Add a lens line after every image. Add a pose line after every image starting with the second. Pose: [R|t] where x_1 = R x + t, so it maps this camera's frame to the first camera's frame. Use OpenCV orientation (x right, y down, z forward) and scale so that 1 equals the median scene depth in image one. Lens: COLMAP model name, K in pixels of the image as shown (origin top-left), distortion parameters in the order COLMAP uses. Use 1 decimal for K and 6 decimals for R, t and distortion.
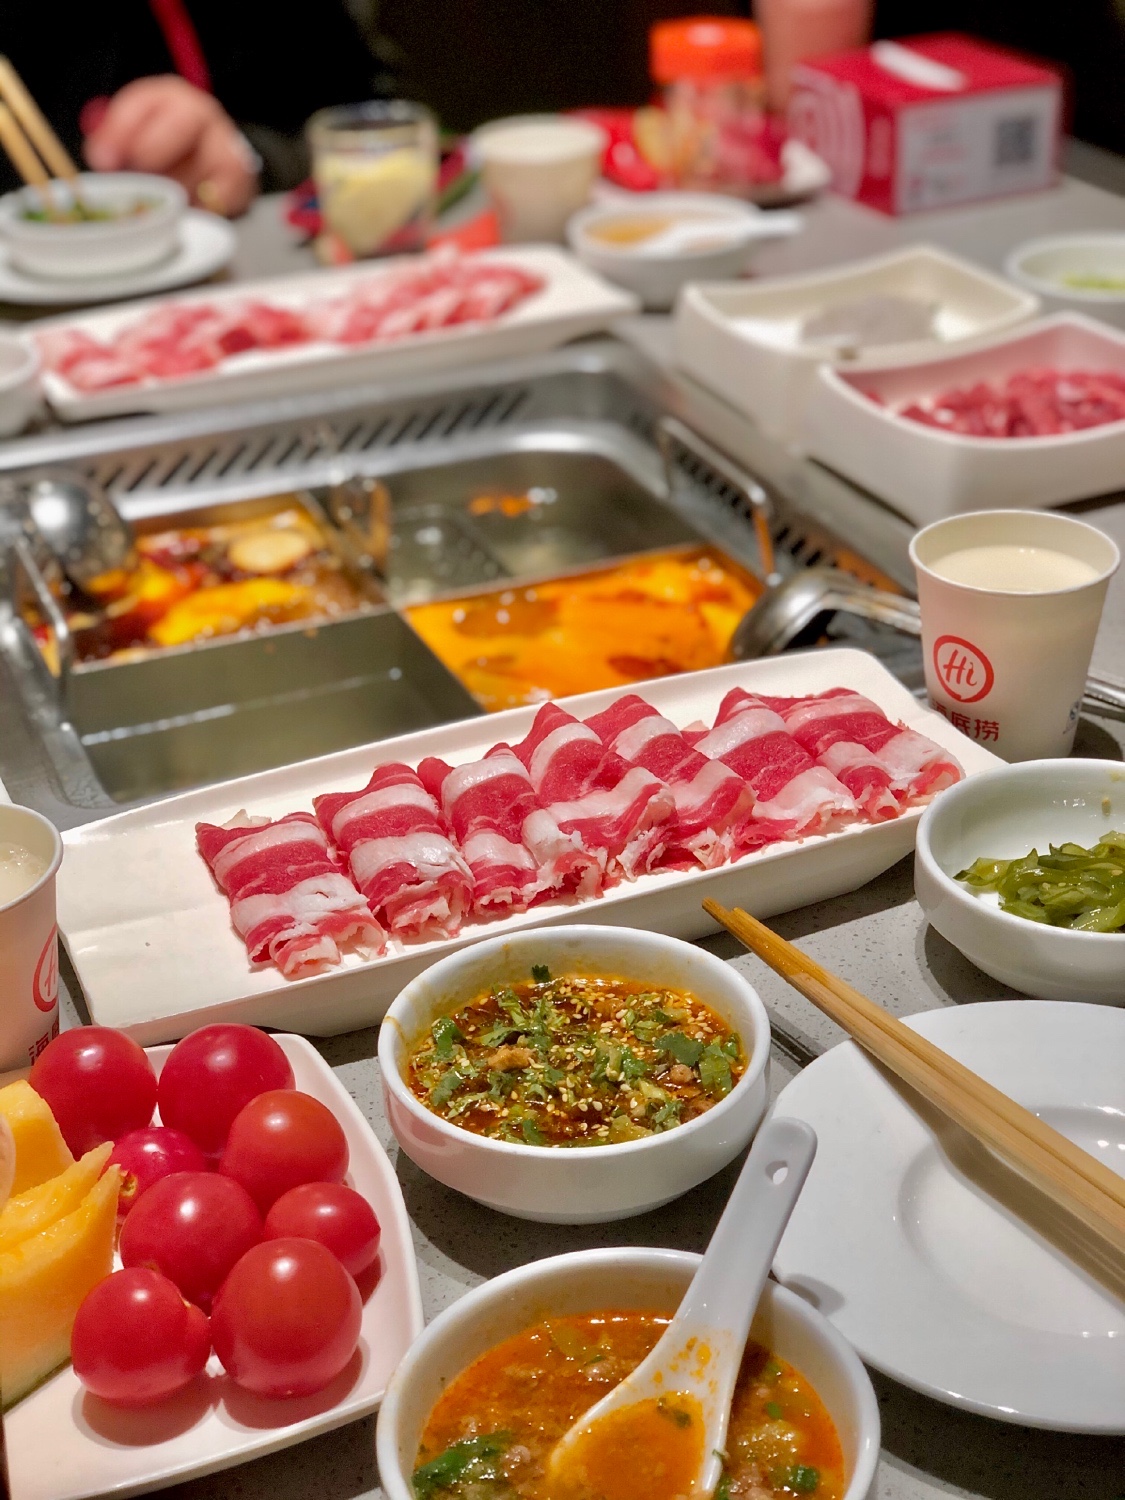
lens RADIAL K [[2250.0, 0, 562.5], [0, 2250.0, 750.0], [0, 0, 1]] dist [-0.019692, -0.139538]
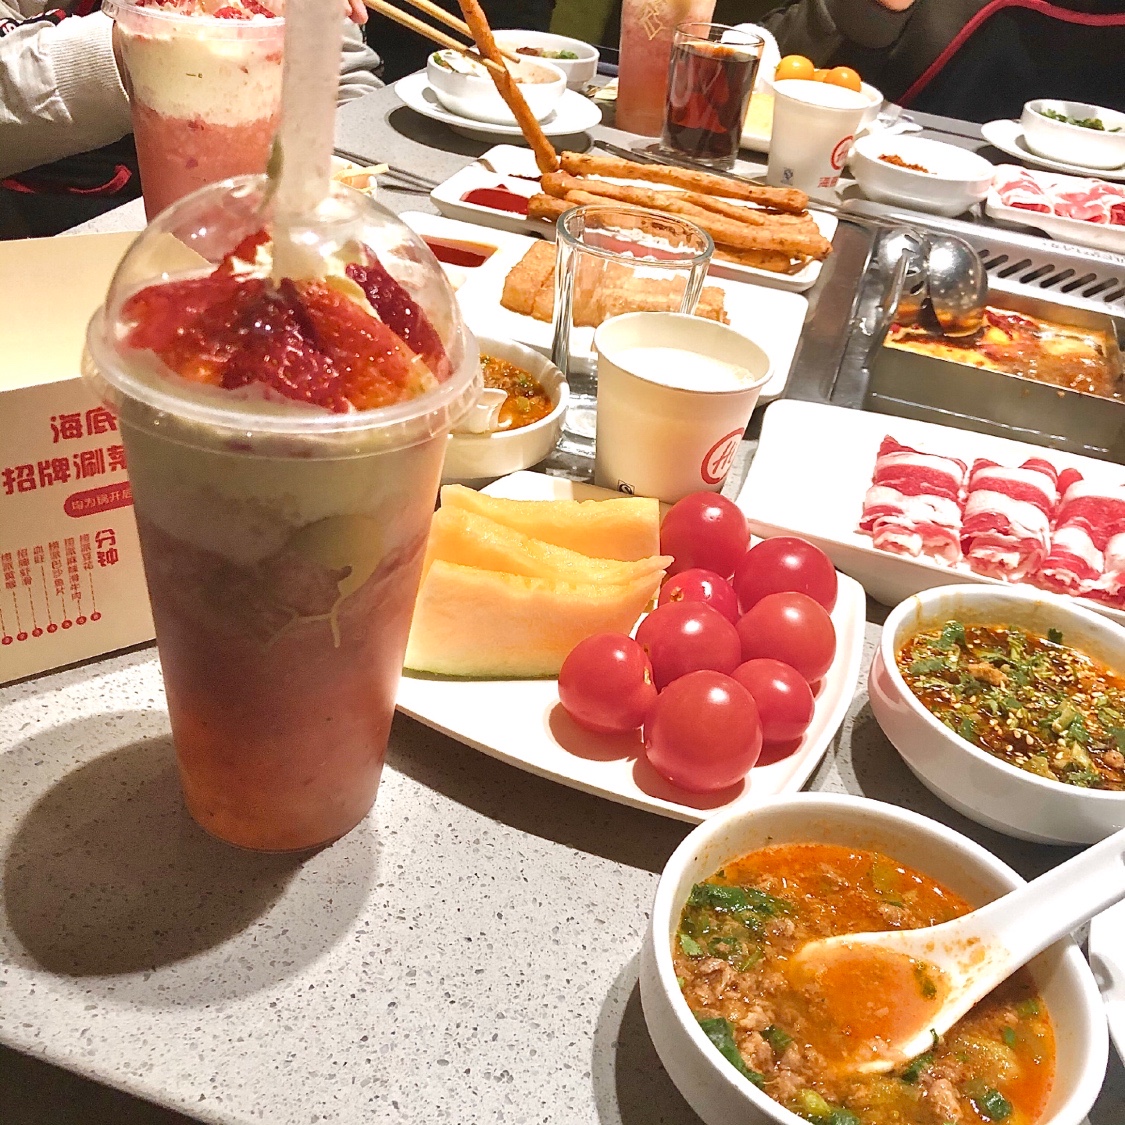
lens RADIAL K [[1179.2, 0, 562.5], [0, 1179.2, 562.5], [0, 0, 1]] dist [-0.016787, -0.027291]
pose [[0.742163, 0.460375, -0.487082, 0.083628], [-0.436819, 0.883449, 0.169433, 0.071366], [0.508315, 0.087020, 0.856763, 0.306570]]
